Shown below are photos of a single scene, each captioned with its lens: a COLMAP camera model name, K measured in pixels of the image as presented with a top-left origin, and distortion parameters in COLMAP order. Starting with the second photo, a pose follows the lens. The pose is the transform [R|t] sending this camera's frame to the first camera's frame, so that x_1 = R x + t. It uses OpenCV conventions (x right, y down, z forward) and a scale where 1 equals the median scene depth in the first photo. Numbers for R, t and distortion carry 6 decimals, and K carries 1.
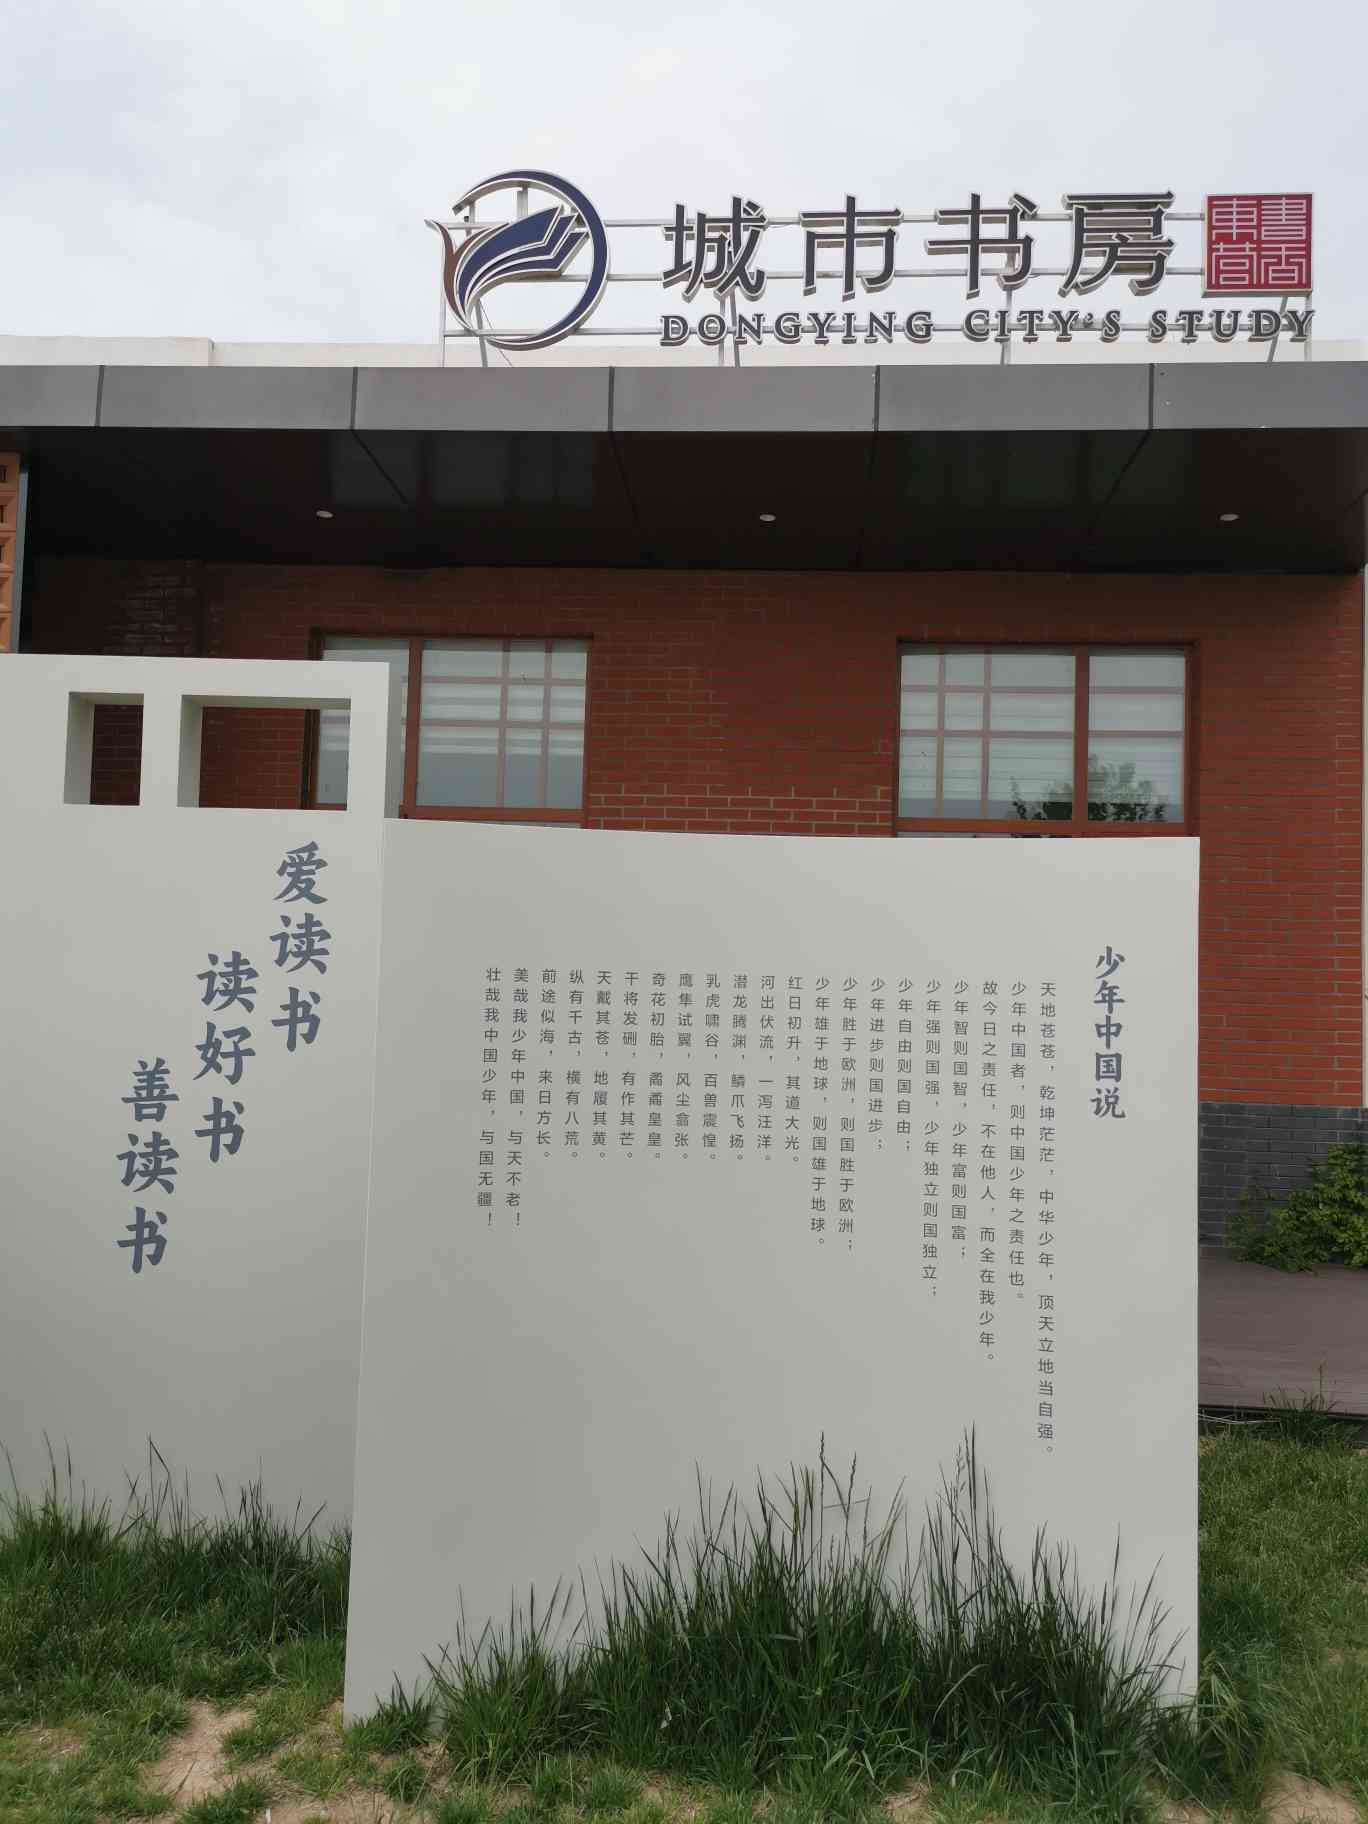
lens RADIAL K [[1423.1, 0, 681.5], [0, 1423.1, 908.4], [0, 0, 1]] dist [0.048543, -0.027692]
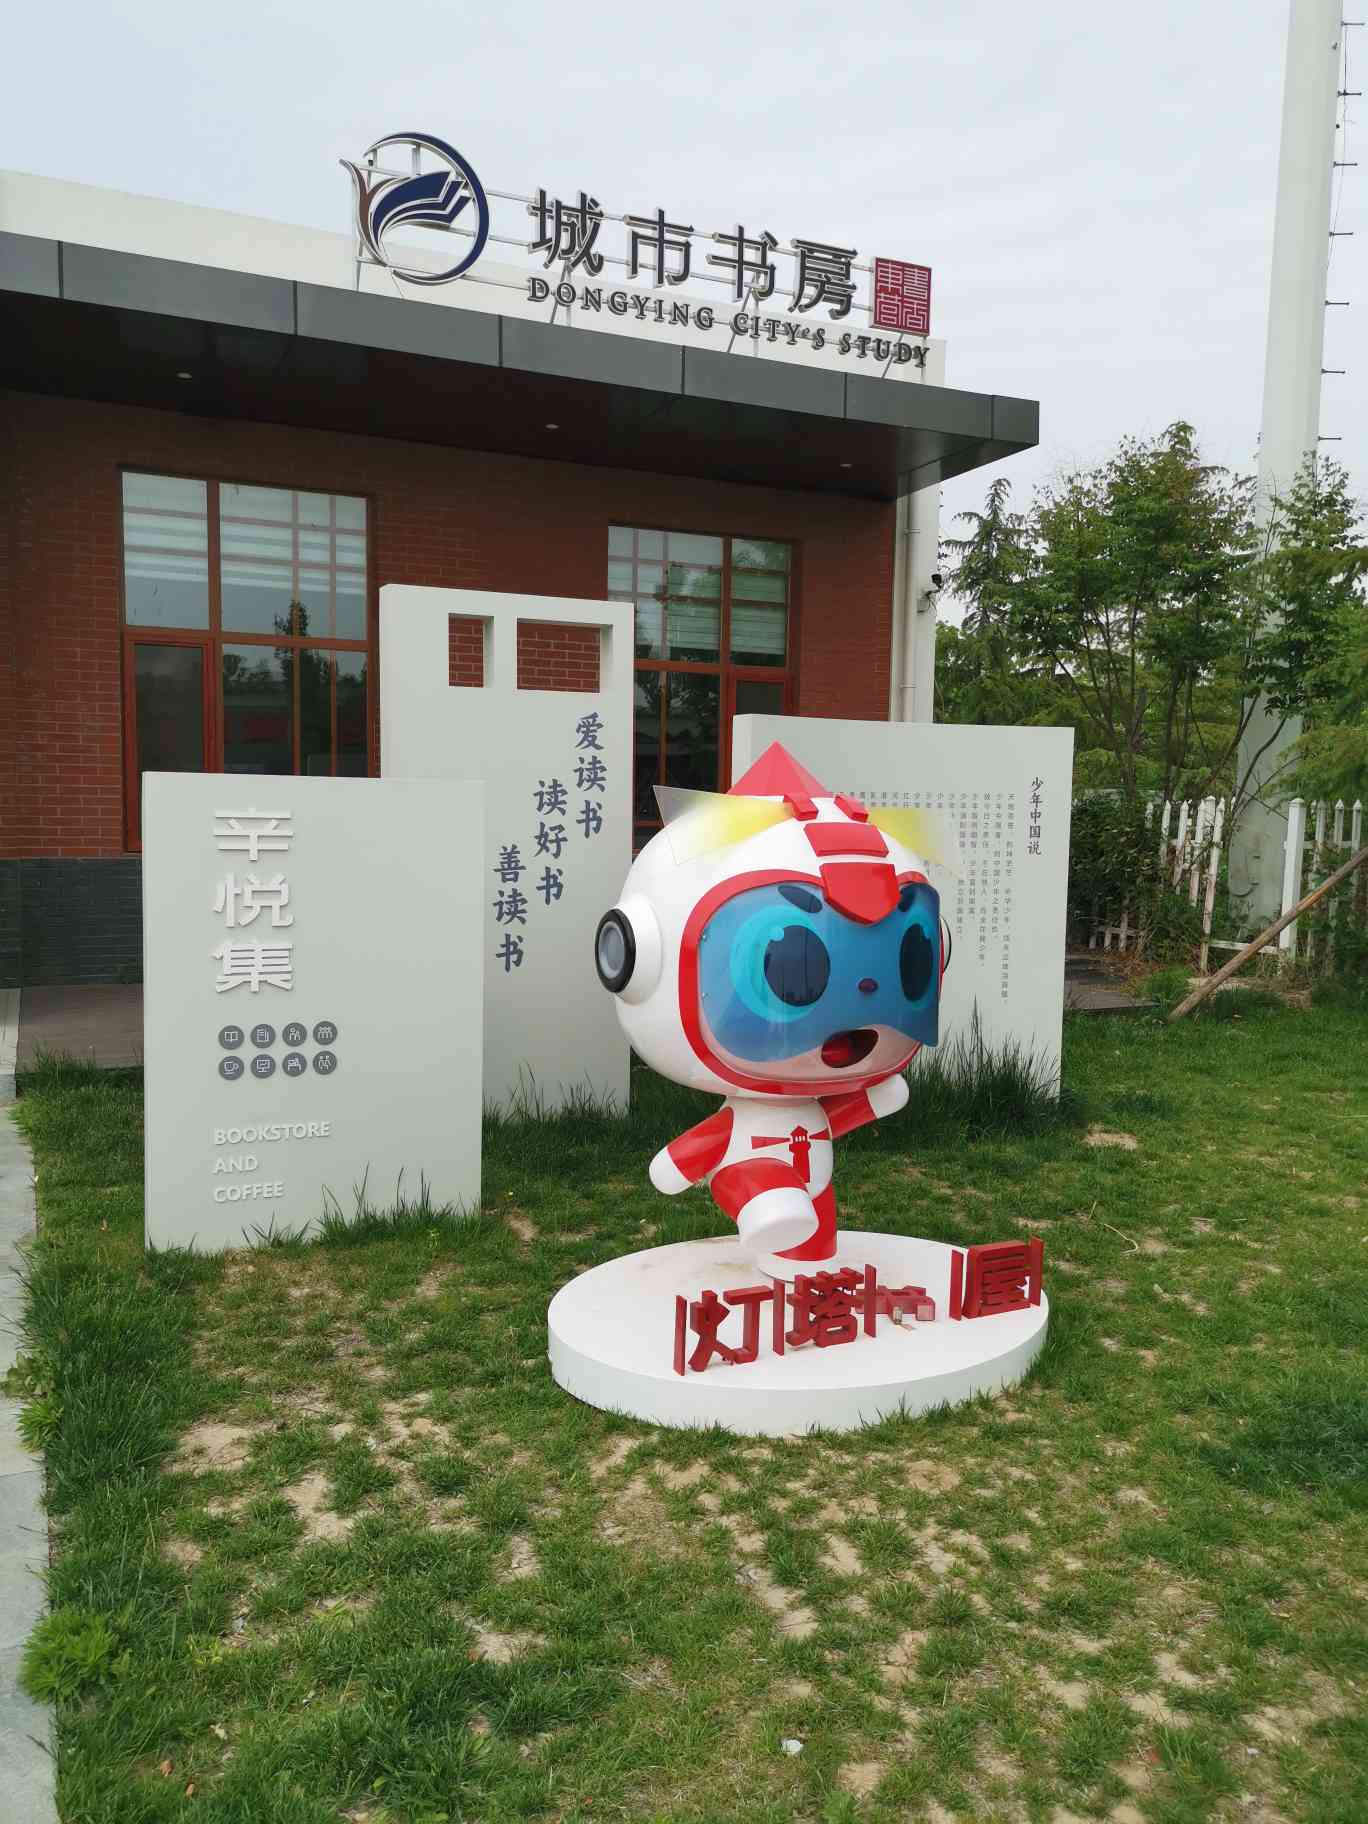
lens RADIAL K [[1423.1, 0, 691.2], [0, 1423.1, 919.5], [0, 0, 1]] dist [0.048543, -0.027692]
pose [[0.874444, -0.058632, 0.481570, -0.570206], [-0.020644, 0.987273, 0.157687, -0.042501], [-0.484687, -0.147830, 0.862105, -0.306425]]
